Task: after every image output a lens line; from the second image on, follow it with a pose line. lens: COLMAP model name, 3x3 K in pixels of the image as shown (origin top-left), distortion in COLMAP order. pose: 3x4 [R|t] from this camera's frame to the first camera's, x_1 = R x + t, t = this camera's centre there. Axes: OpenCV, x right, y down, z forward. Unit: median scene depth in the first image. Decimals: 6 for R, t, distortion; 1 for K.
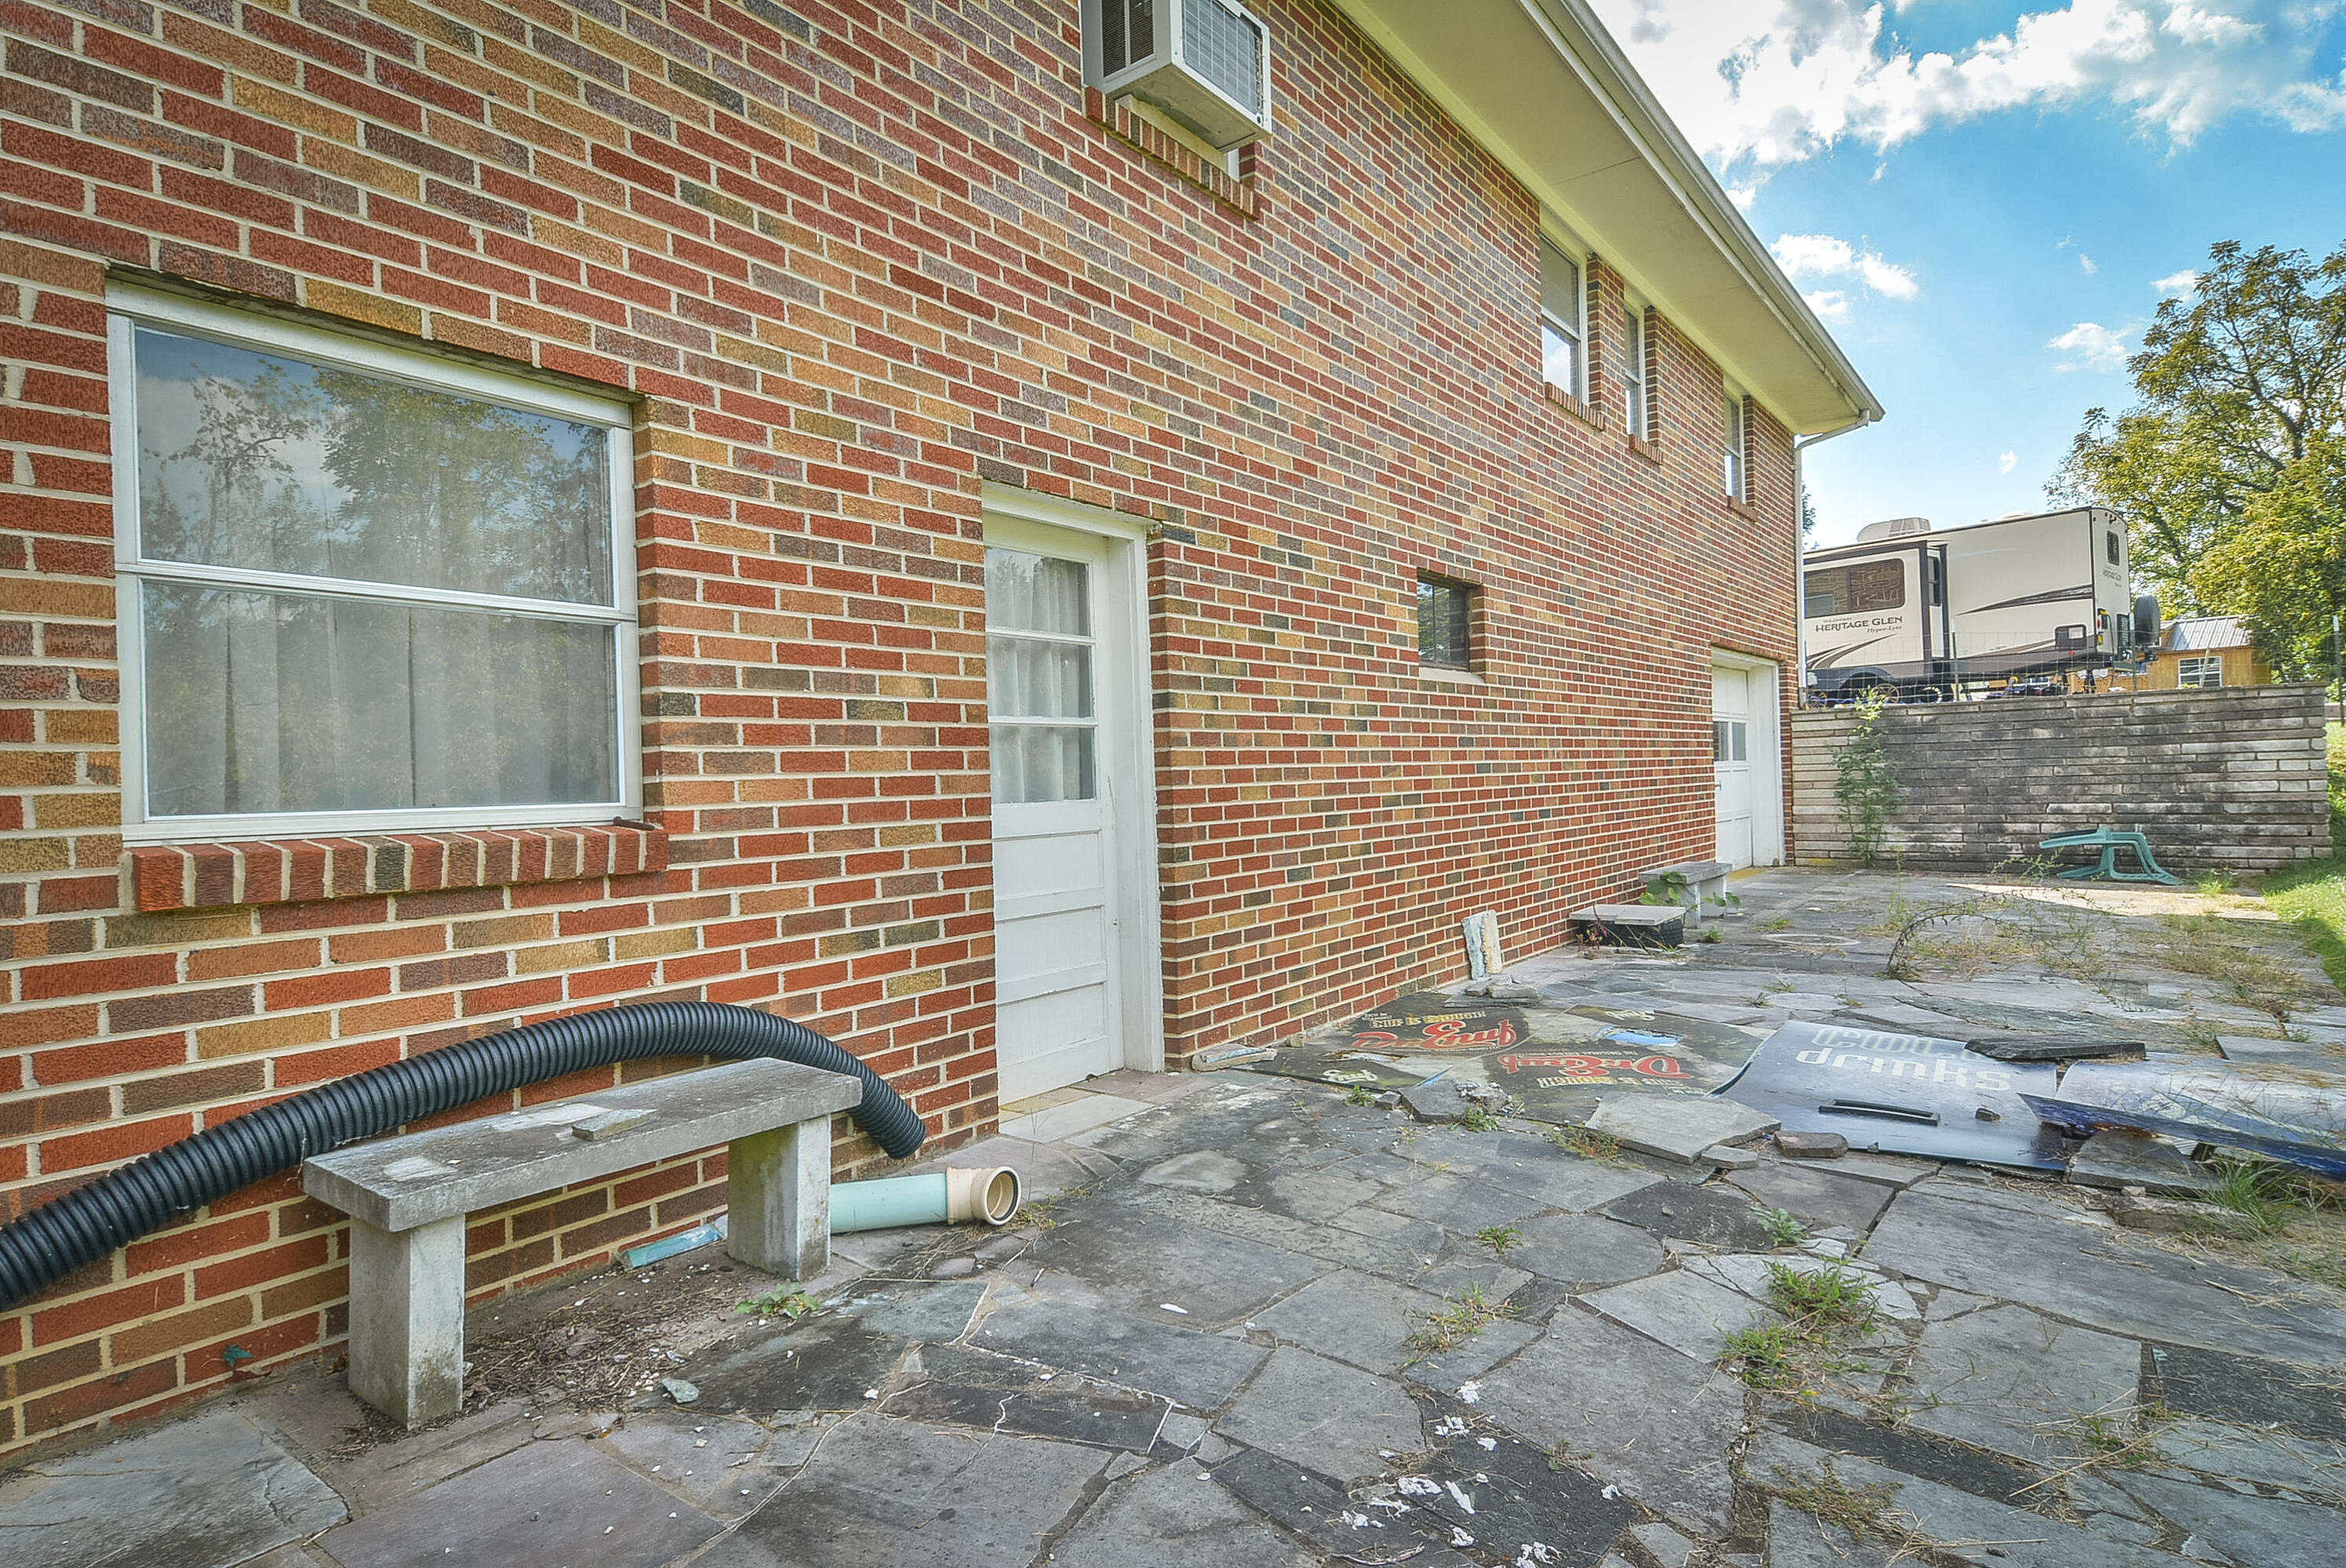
lens RADIAL K [[1224.3, 0, 1173.0], [0, 1224.3, 784.0], [0, 0, 1]] dist [0.059710, -0.024793]
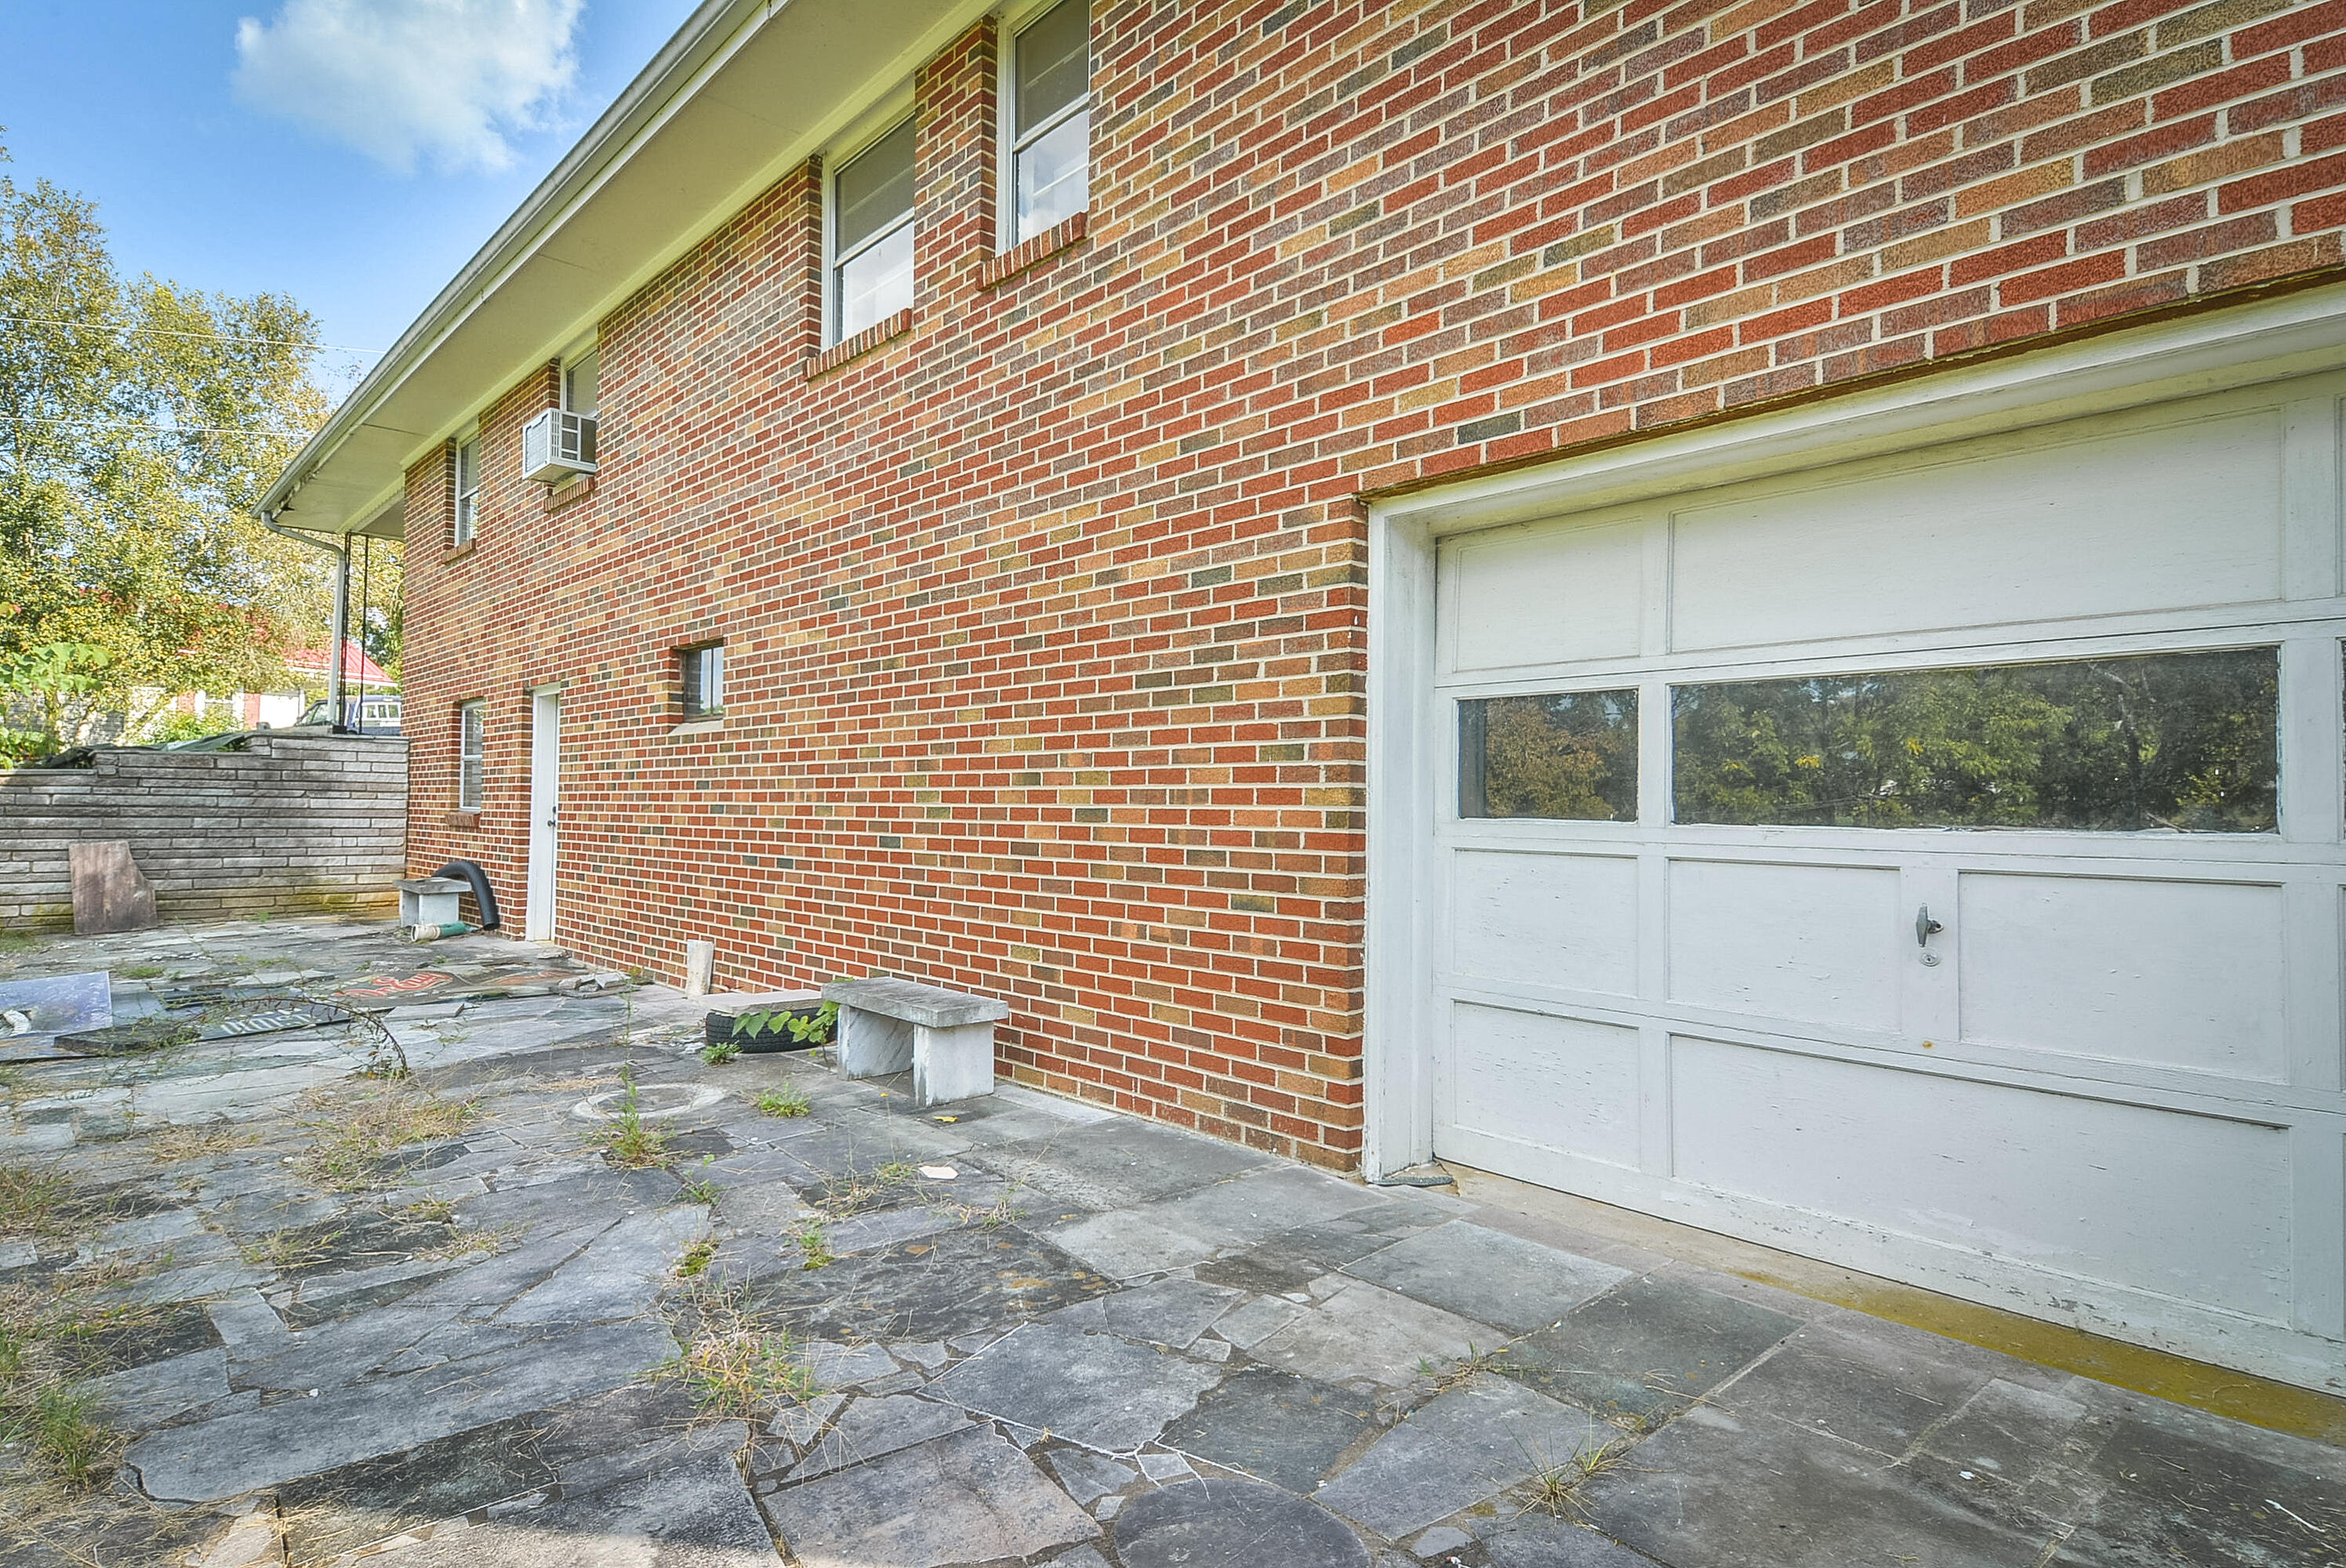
lens RADIAL K [[1224.3, 0, 1173.0], [0, 1224.3, 784.0], [0, 0, 1]] dist [0.059710, -0.024793]
pose [[-0.156351, 0.011231, -0.987638, 2.567377], [-0.007515, 0.999893, 0.012560, -0.104990], [0.987673, 0.009386, -0.156250, 3.201129]]
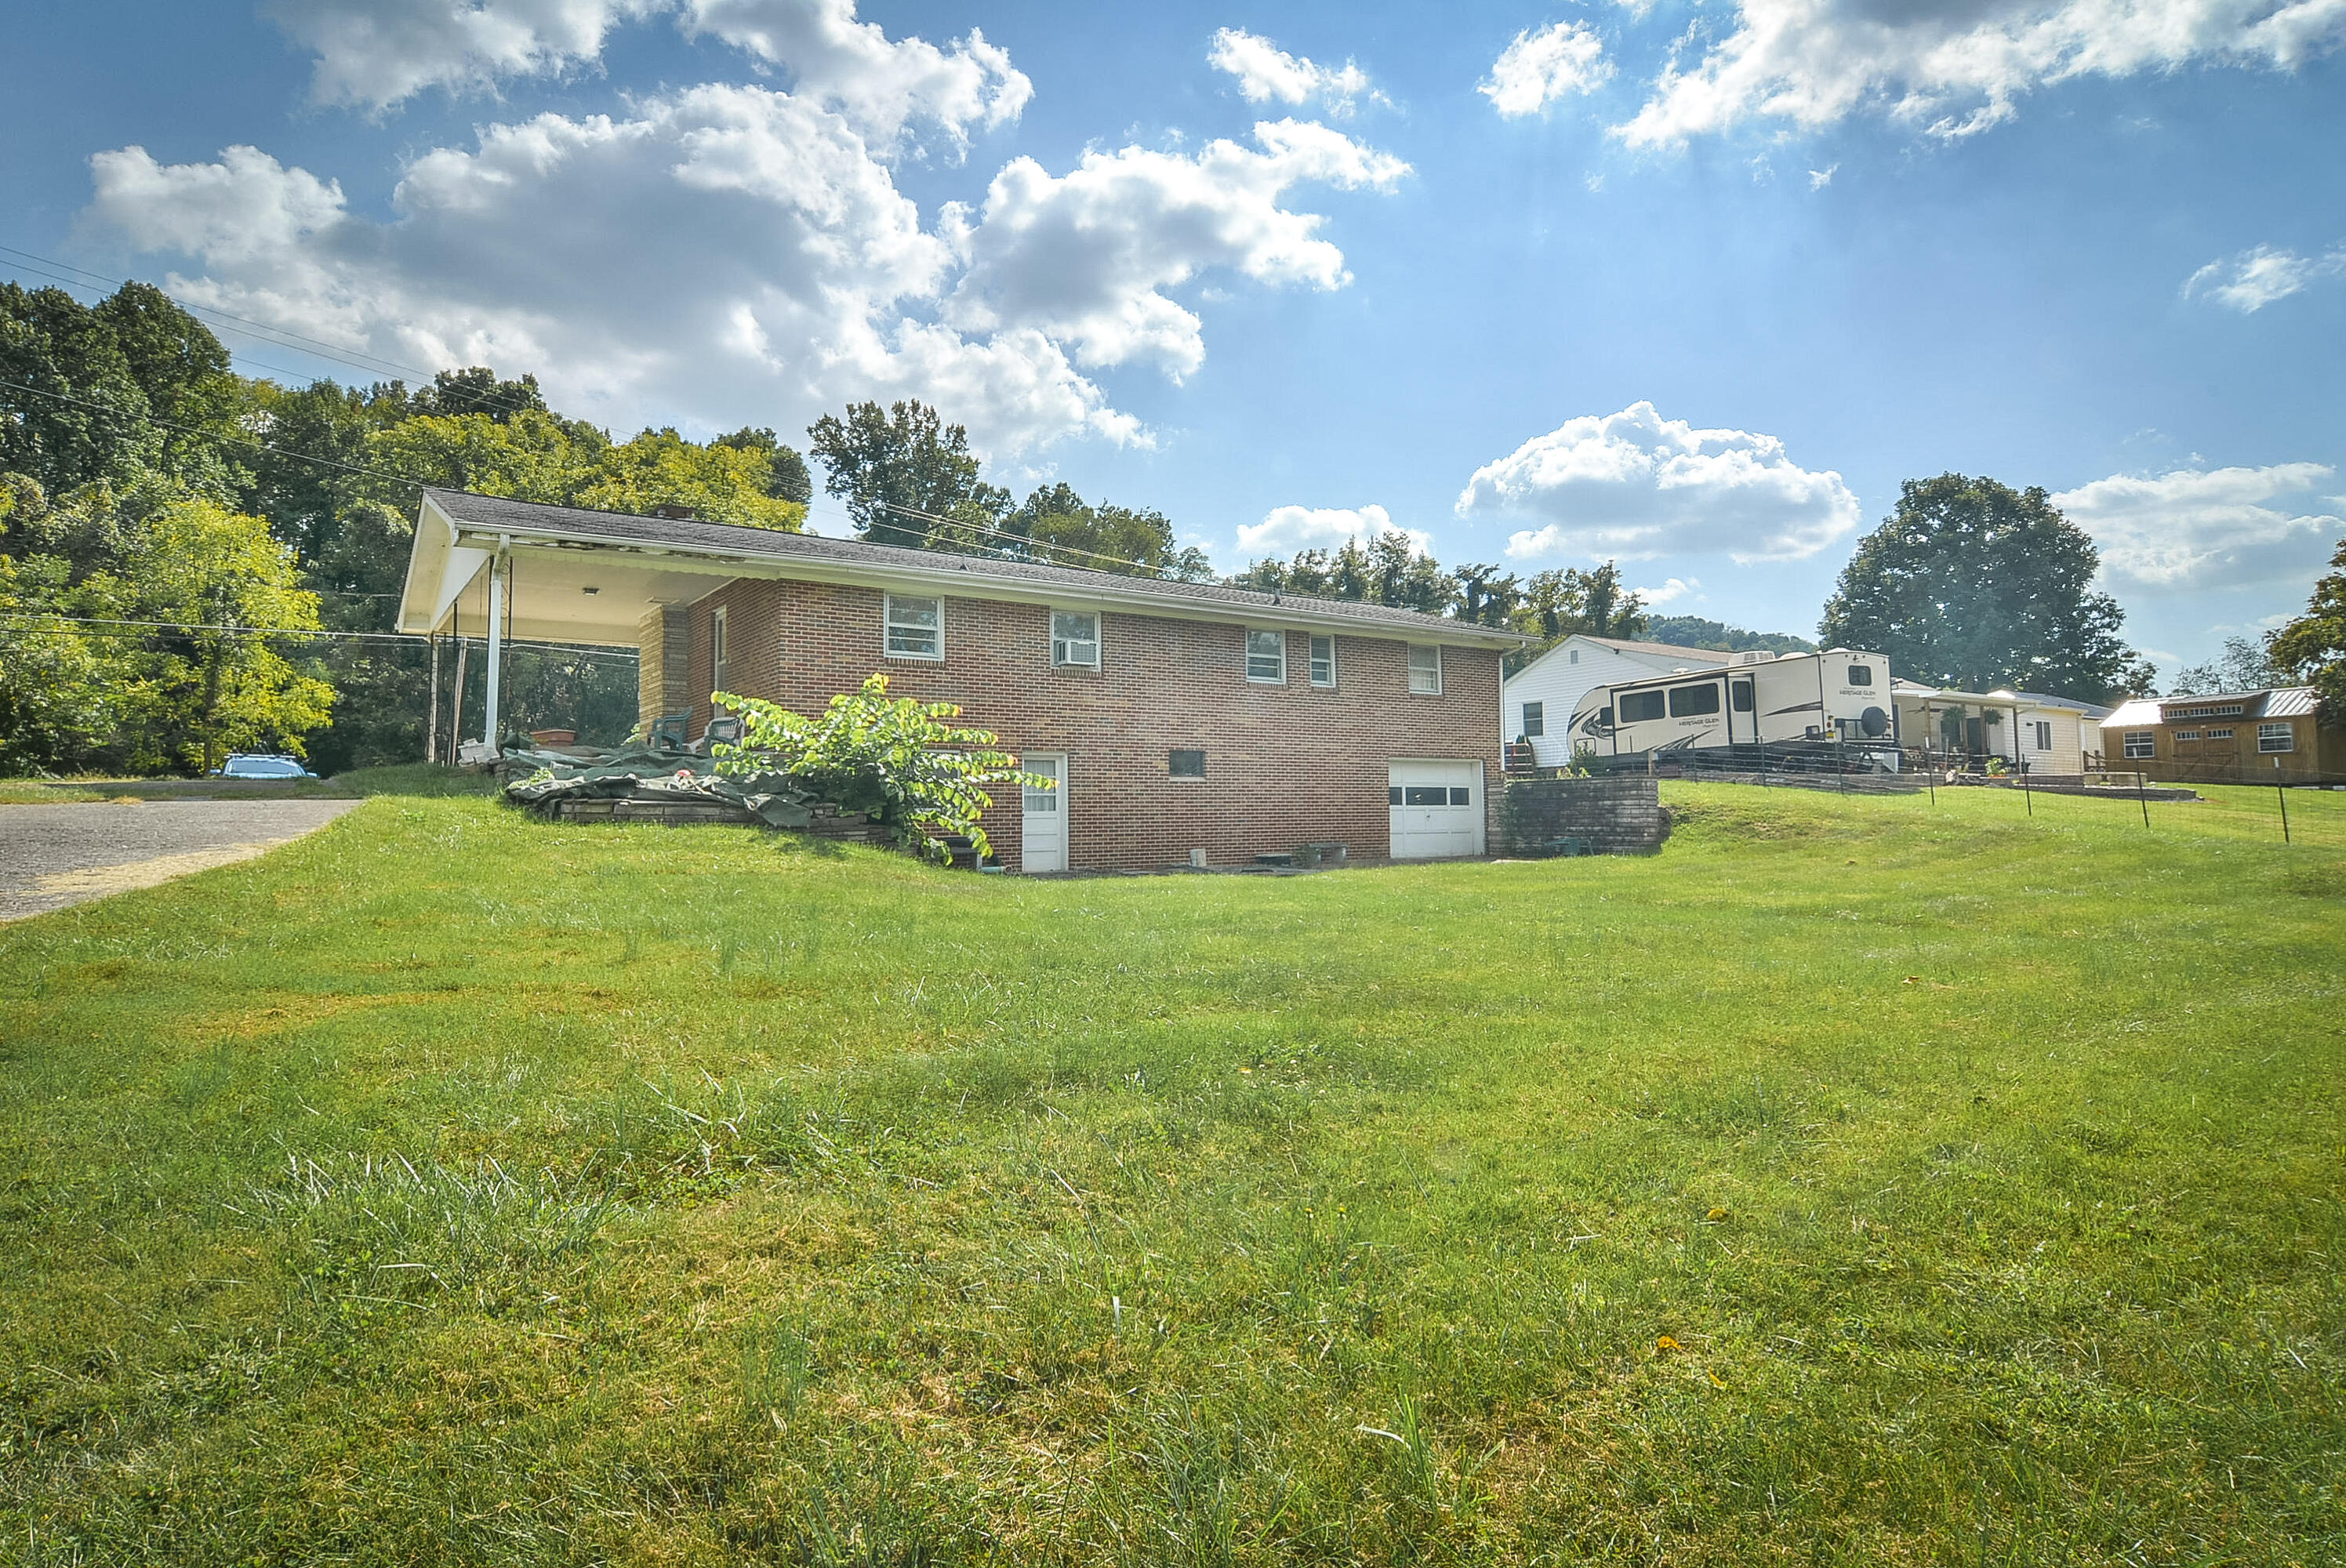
lens RADIAL K [[1224.3, 0, 1173.0], [0, 1224.3, 784.0], [0, 0, 1]] dist [0.059710, -0.024793]
pose [[0.950221, 0.010700, -0.311394, 2.495866], [-0.019041, 0.999536, -0.023760, 0.016847], [0.310995, 0.028506, 0.949984, -4.533239]]
